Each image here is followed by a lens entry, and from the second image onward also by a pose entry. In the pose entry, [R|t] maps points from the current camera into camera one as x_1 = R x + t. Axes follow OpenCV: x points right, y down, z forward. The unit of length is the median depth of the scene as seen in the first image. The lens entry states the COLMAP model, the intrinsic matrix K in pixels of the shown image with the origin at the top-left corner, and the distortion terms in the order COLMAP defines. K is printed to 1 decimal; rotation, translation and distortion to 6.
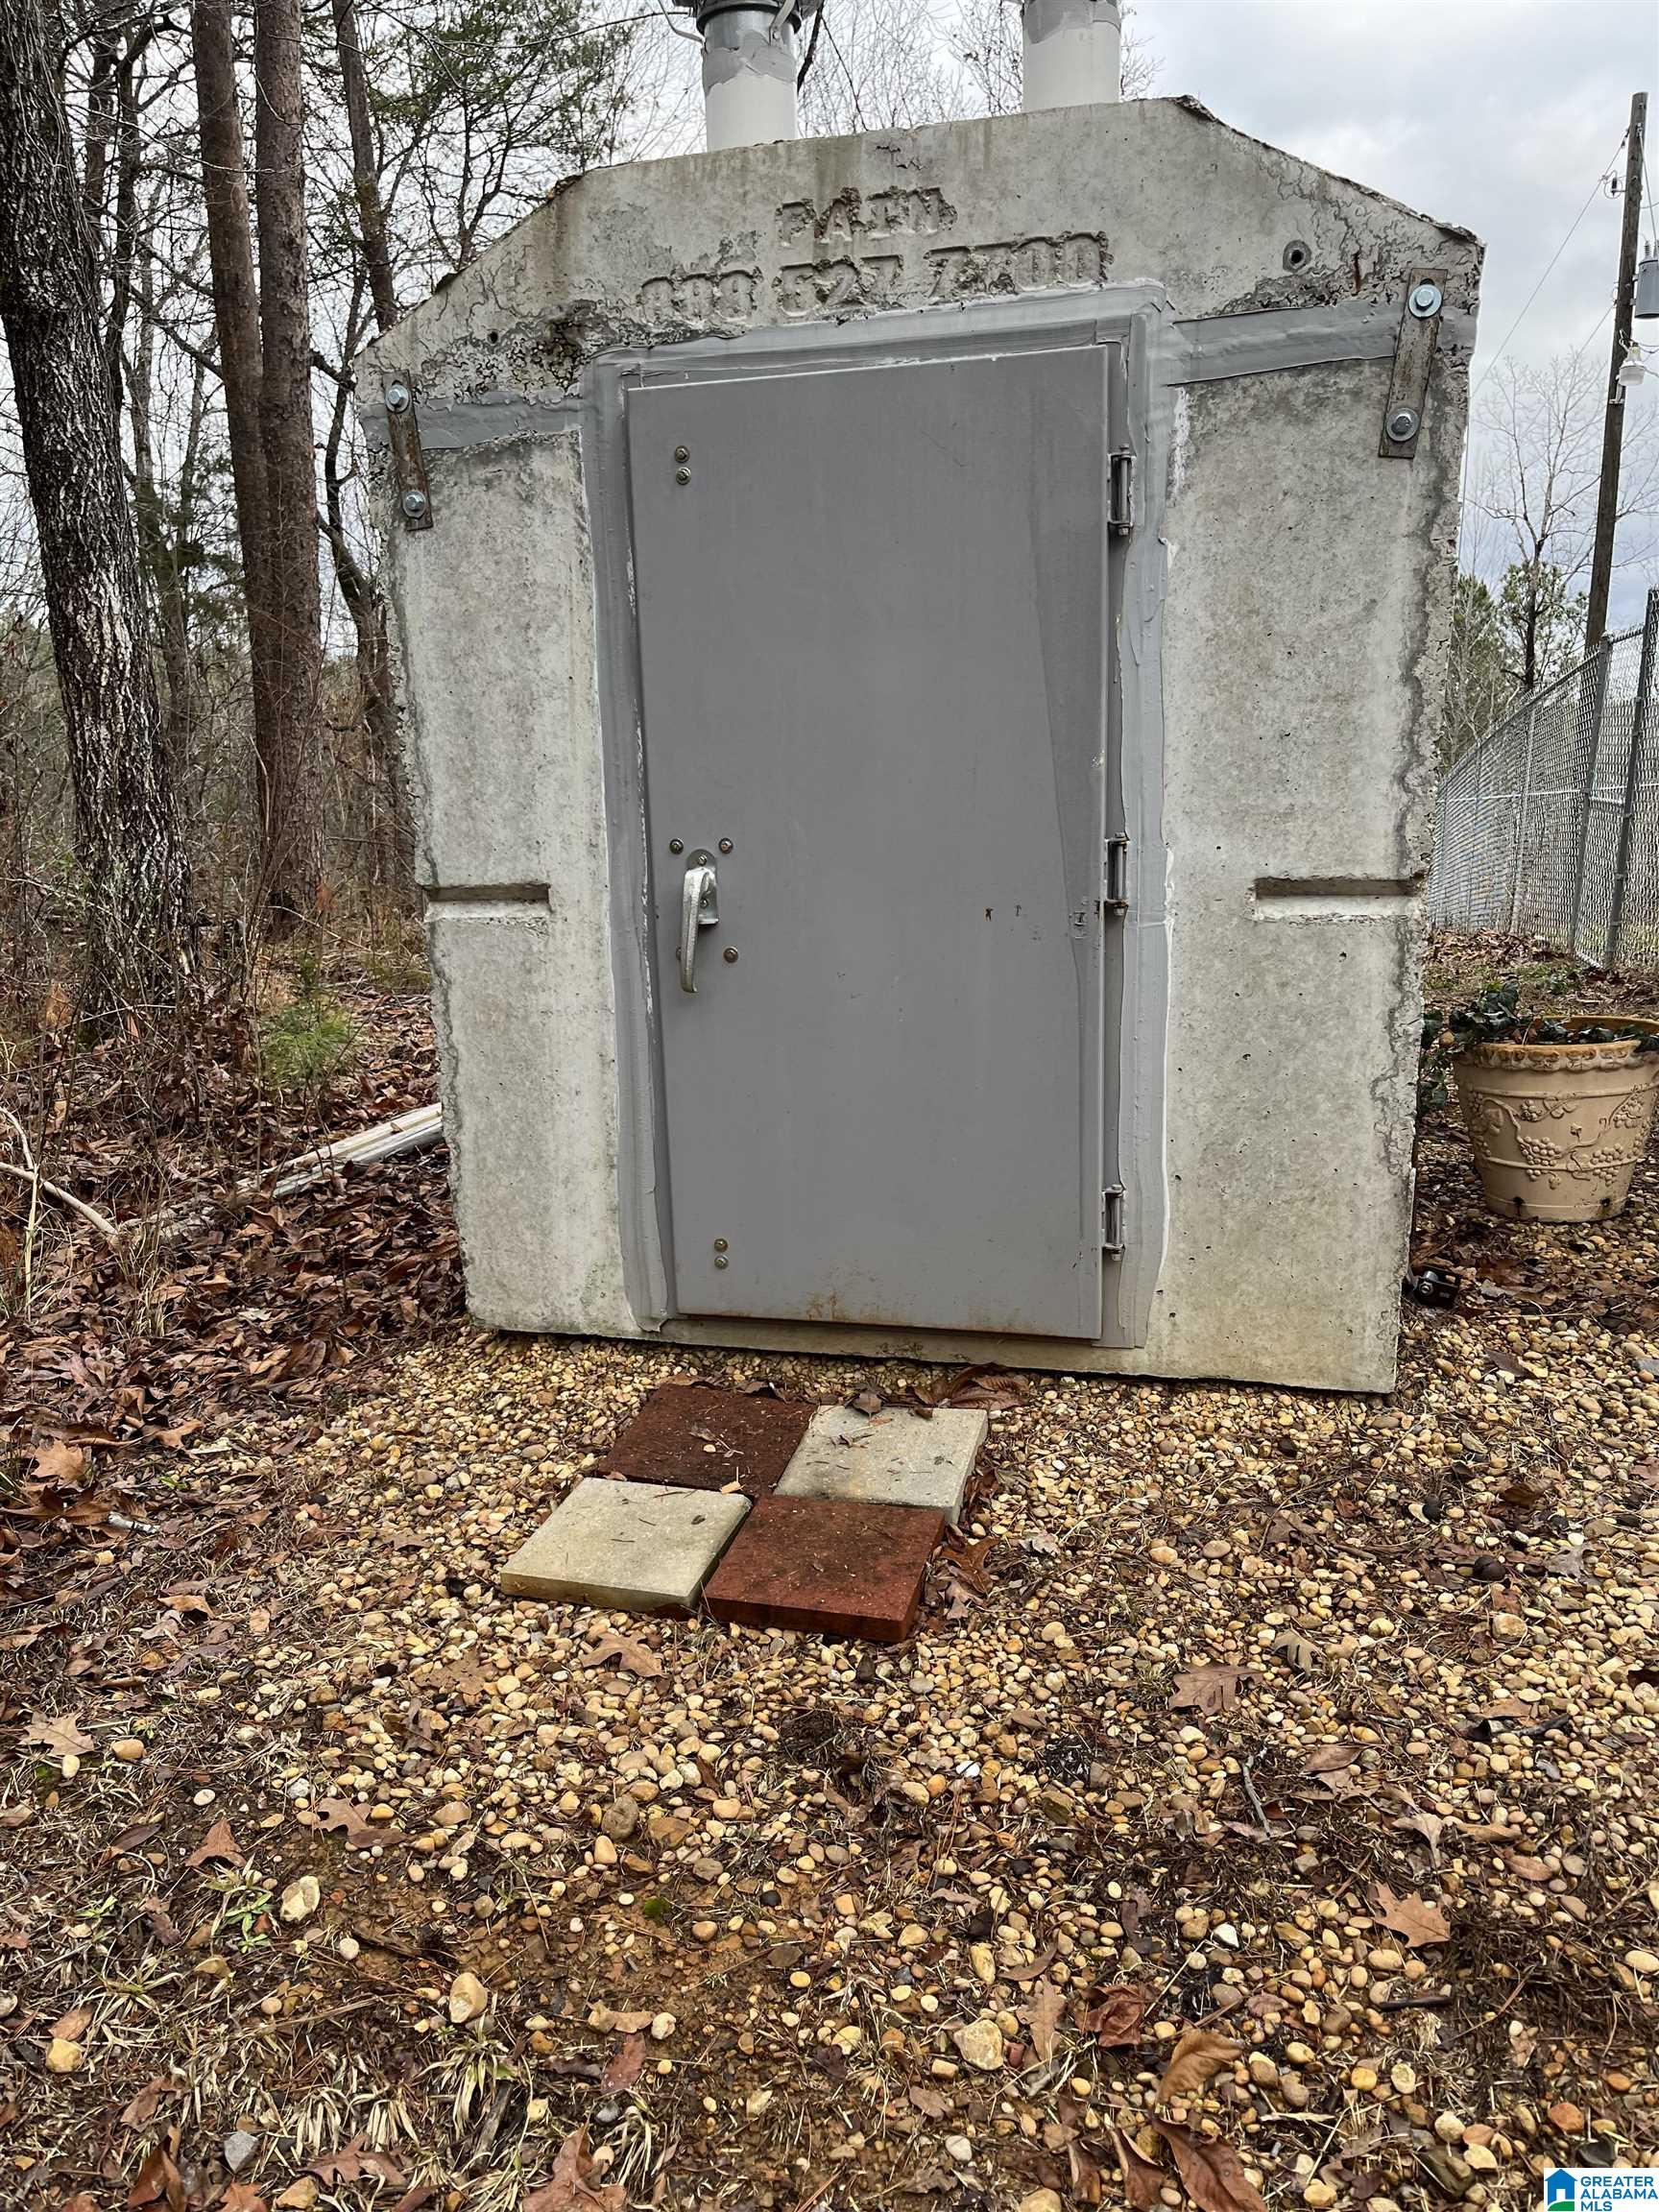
lens RADIAL K [[1670.3, 0, 844.7], [0, 1670.3, 1096.5], [0, 0, 1]] dist [0.086971, -0.112301]
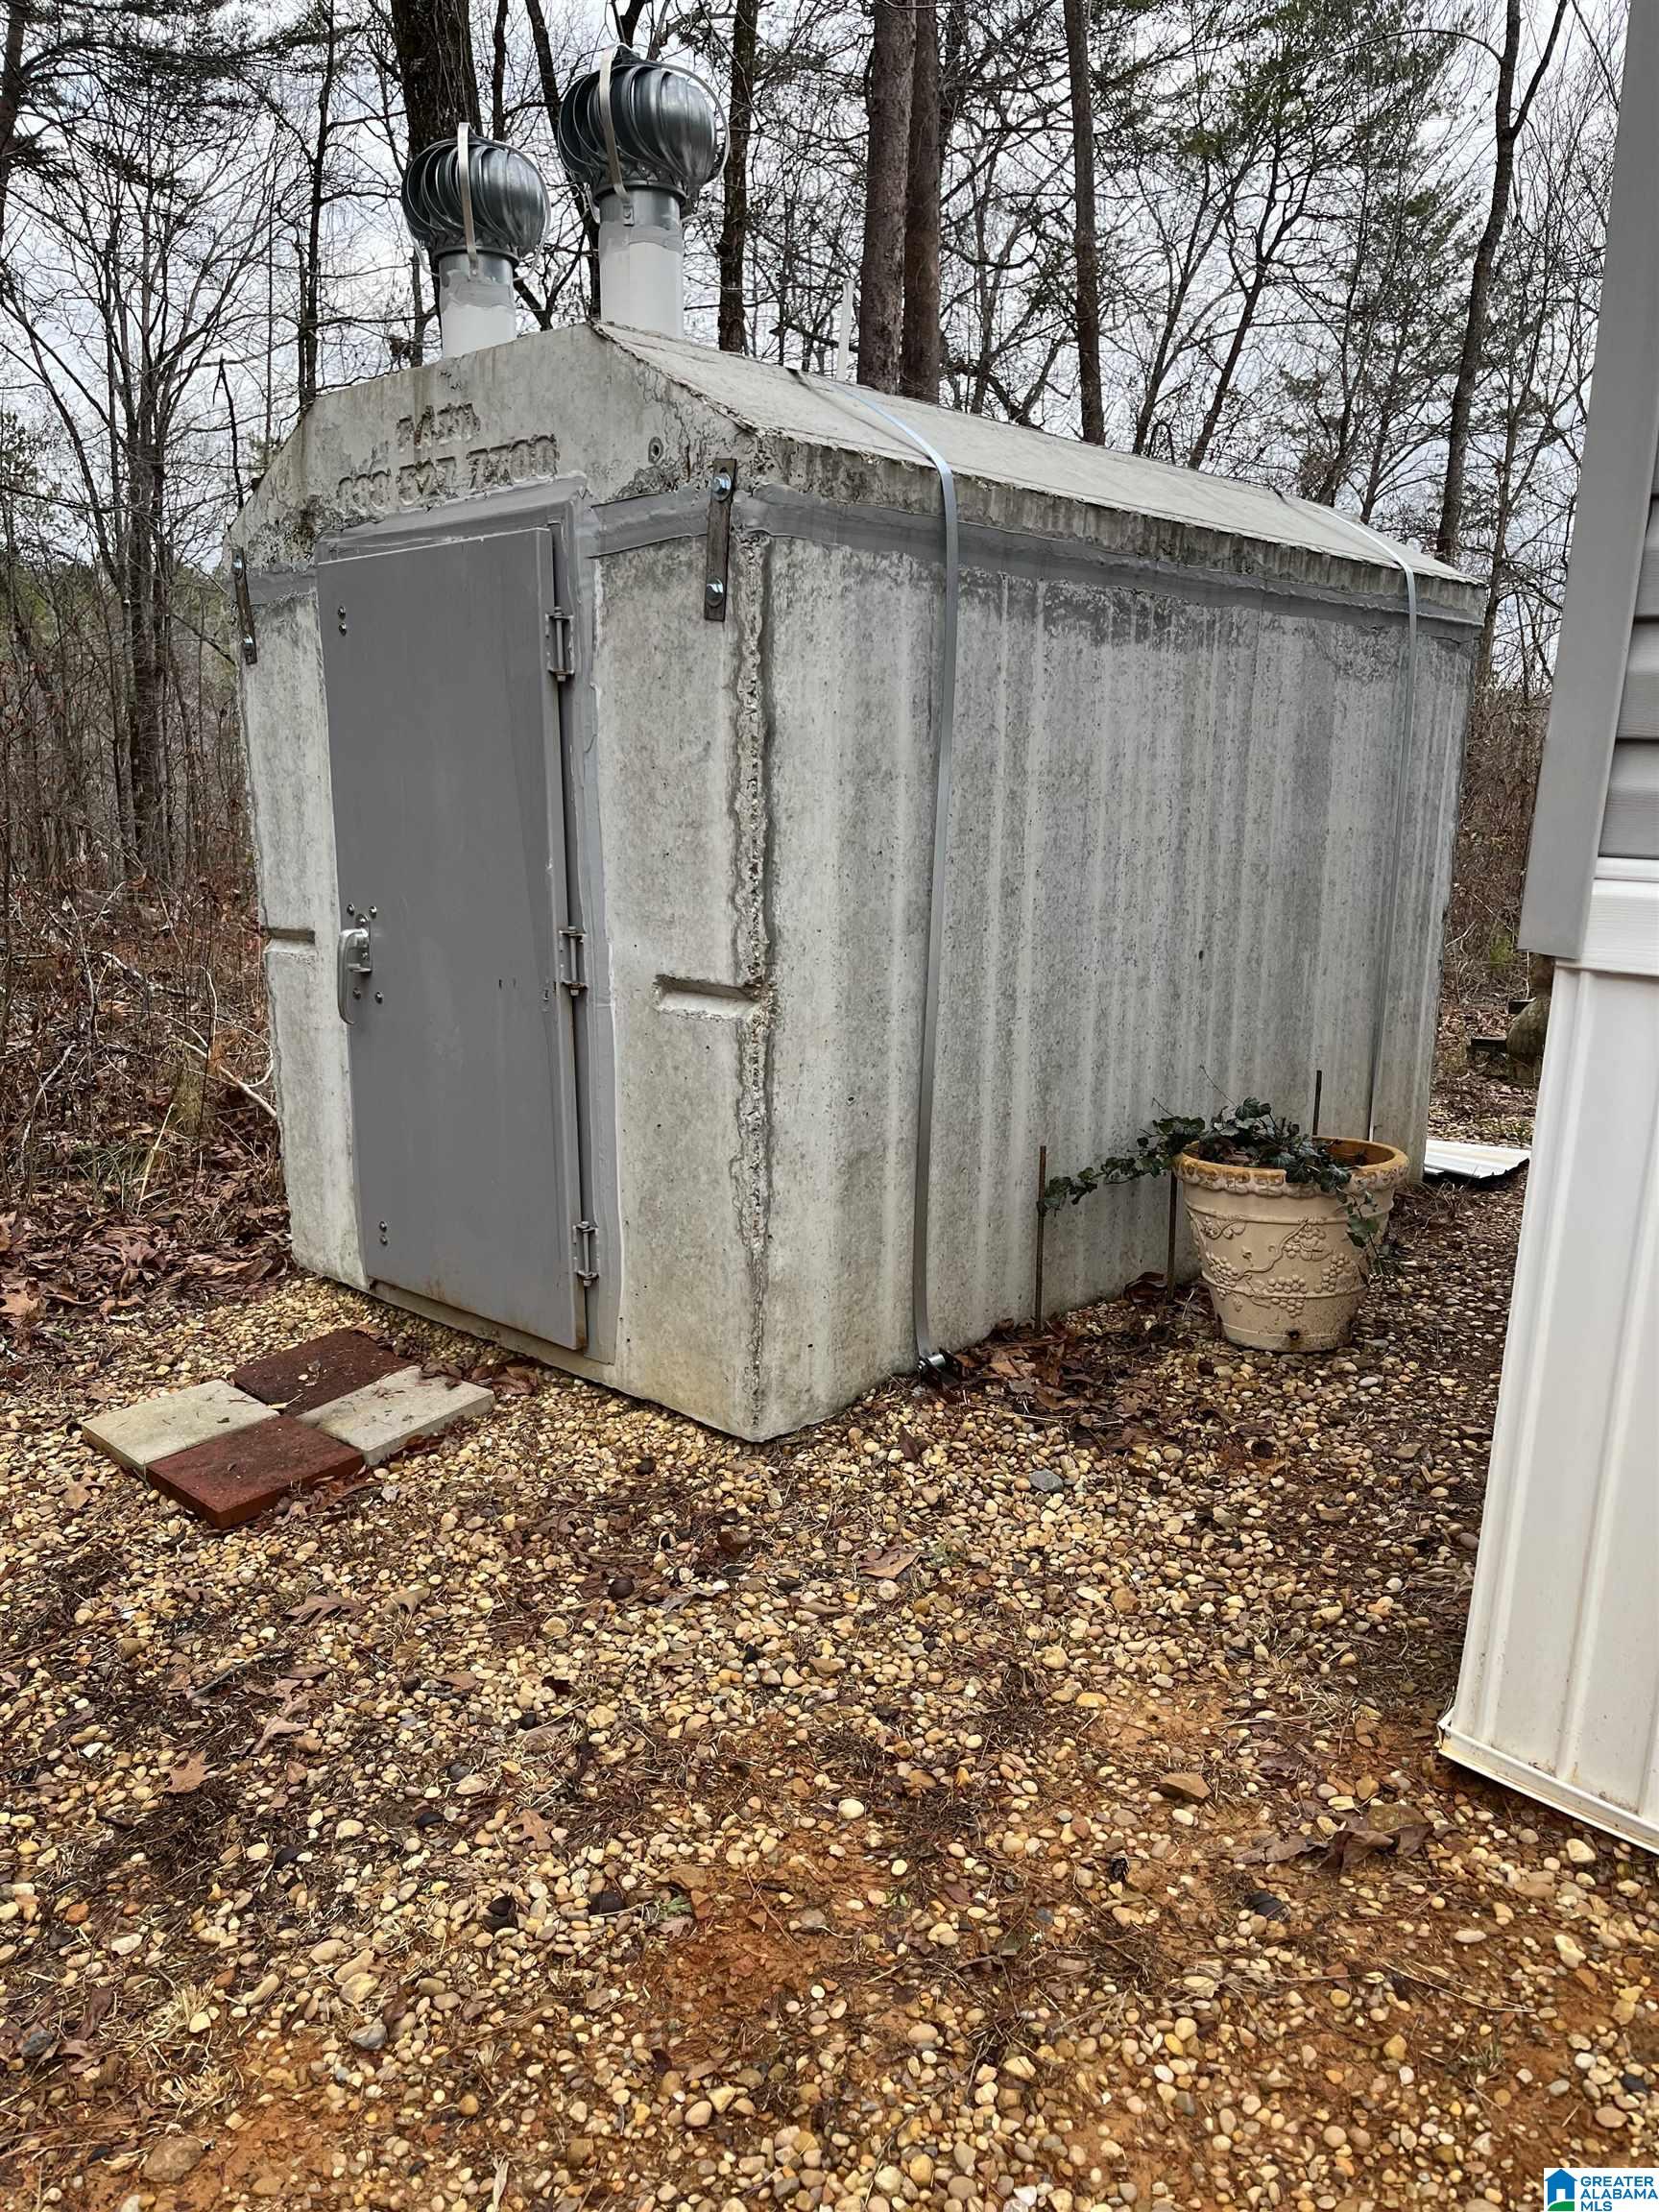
lens RADIAL K [[1676.0, 0, 829.5], [0, 1676.0, 1106.0], [0, 0, 1]] dist [0.097193, -0.198418]
pose [[0.878564, 0.118507, -0.462689, 0.899341], [-0.118904, 0.992499, 0.028428, -0.086964], [0.462587, 0.030040, 0.886065, 0.031517]]
